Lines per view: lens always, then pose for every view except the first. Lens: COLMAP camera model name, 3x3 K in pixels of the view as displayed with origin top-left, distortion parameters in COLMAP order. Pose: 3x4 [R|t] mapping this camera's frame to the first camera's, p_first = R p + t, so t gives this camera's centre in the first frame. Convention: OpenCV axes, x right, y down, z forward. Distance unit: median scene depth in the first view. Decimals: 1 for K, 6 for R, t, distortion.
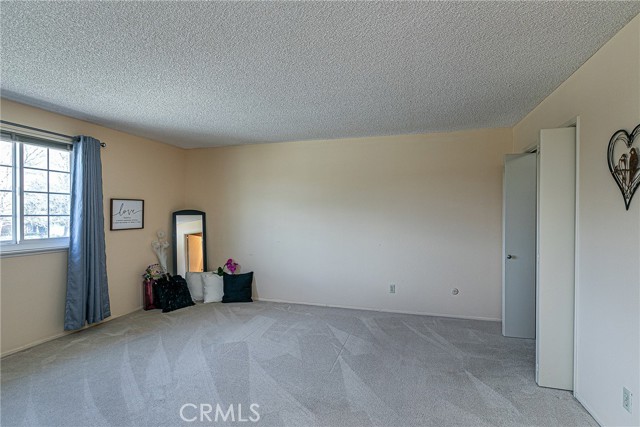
lens RADIAL K [[317.1, 0, 321.6], [0, 317.1, 214.0], [0, 0, 1]] dist [-0.004545, -0.000376]
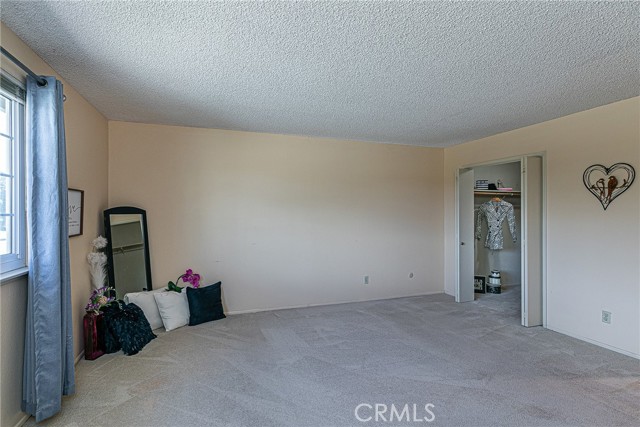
lens RADIAL K [[315.5, 0, 319.7], [0, 315.5, 211.7], [0, 0, 1]] dist [-0.001169, -0.001054]
pose [[0.812052, 0.001384, 0.583584, -0.540020], [0.000583, 0.999995, -0.003183, 0.000590], [-0.583585, 0.002925, 0.812047, 0.191447]]
